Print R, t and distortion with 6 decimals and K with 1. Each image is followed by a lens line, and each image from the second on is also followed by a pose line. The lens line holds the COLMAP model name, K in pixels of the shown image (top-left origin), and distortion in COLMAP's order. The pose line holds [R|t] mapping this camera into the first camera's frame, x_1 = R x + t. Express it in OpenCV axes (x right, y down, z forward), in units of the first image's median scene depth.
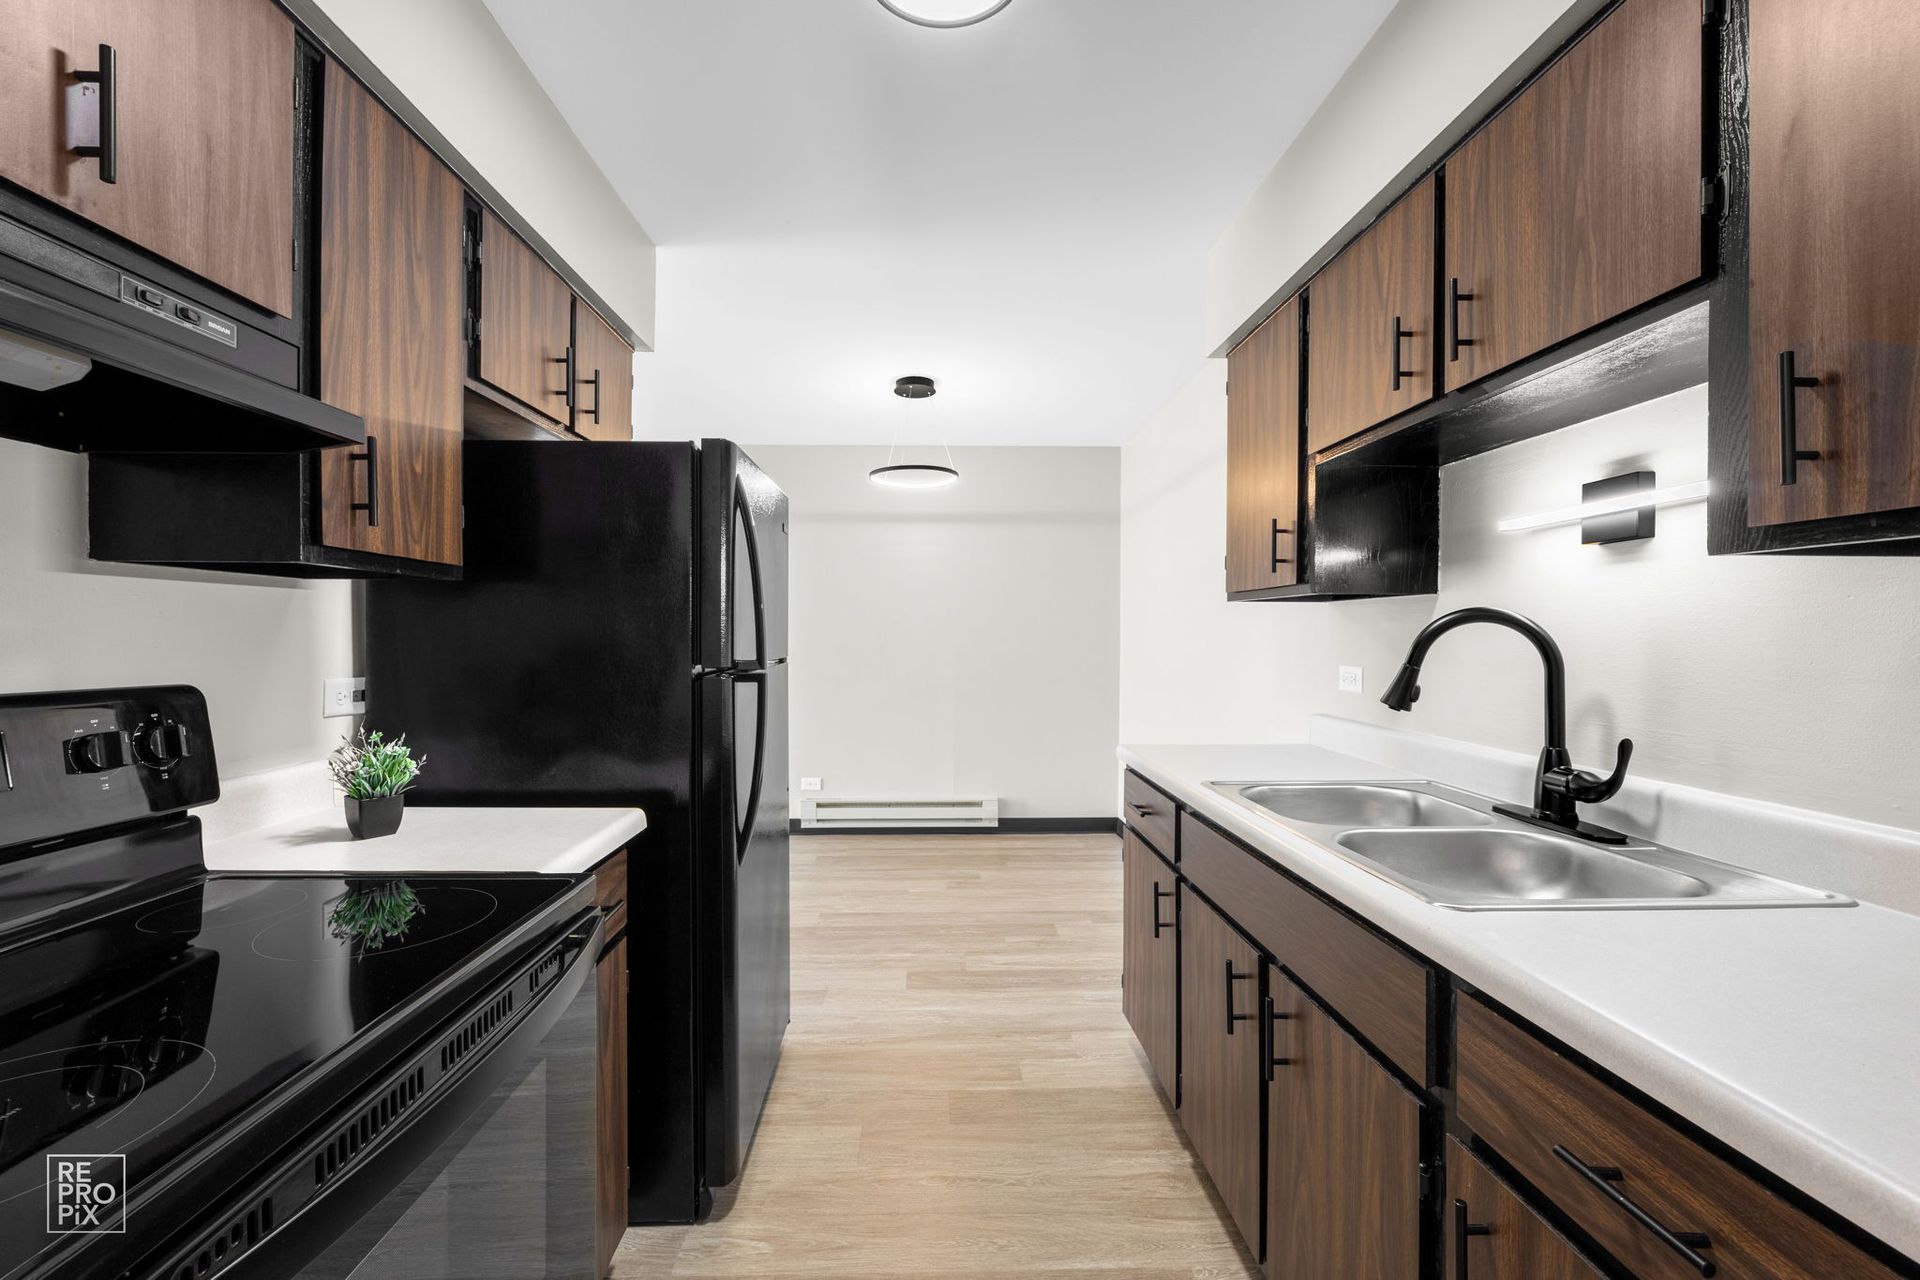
lens RADIAL K [[717.3, 0, 941.7], [0, 717.3, 635.8], [0, 0, 1]] dist [-0.001459, -0.000208]
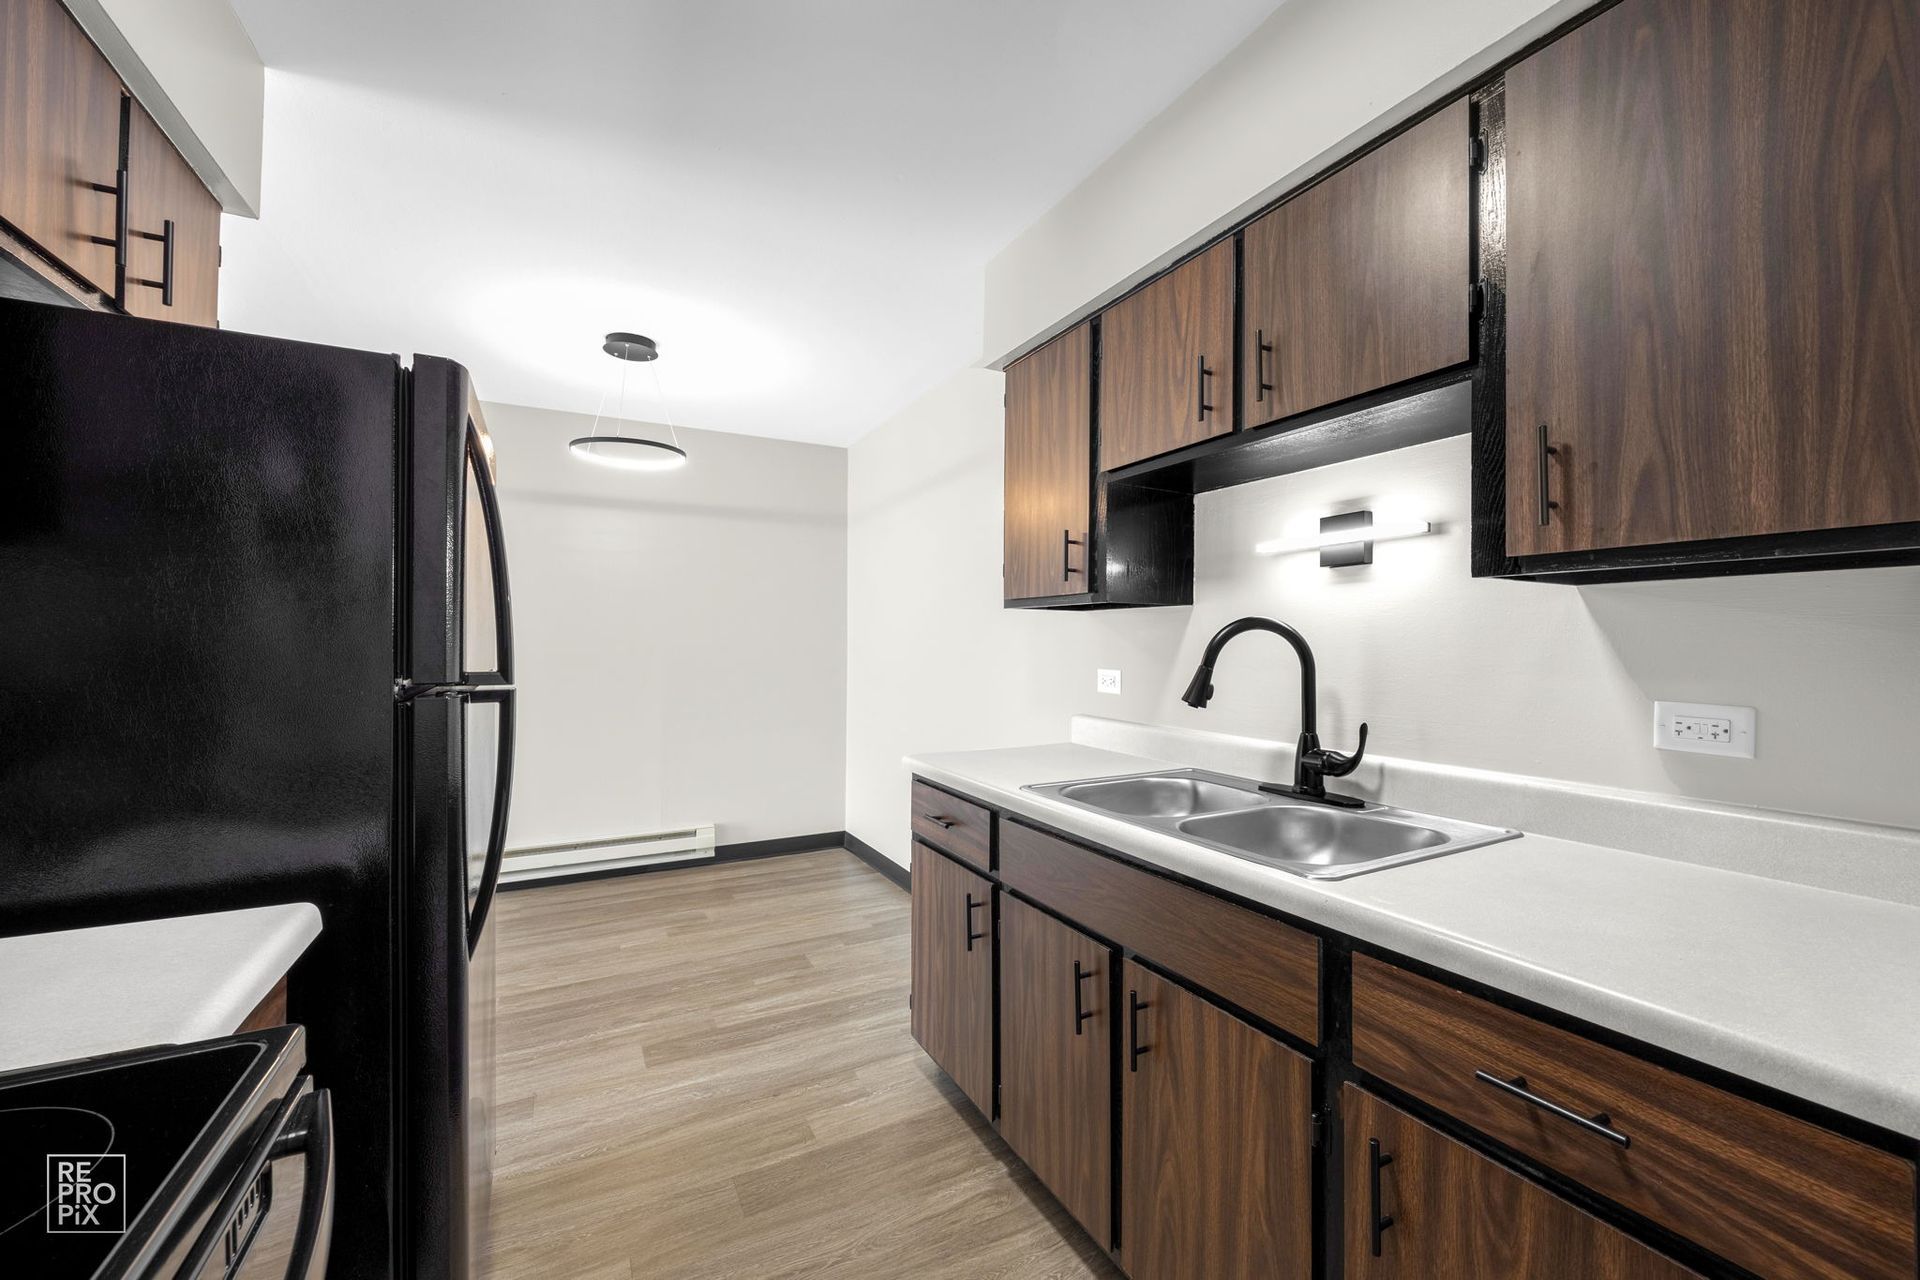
lens RADIAL K [[735.0, 0, 960.0], [0, 735.0, 640.0], [0, 0, 1]] dist [-0.001291, -0.000622]
pose [[0.891011, 0.004585, 0.453959, -0.187845], [-0.001868, 0.999978, -0.006433, 0.005879], [-0.453978, 0.004884, 0.890999, 0.128919]]
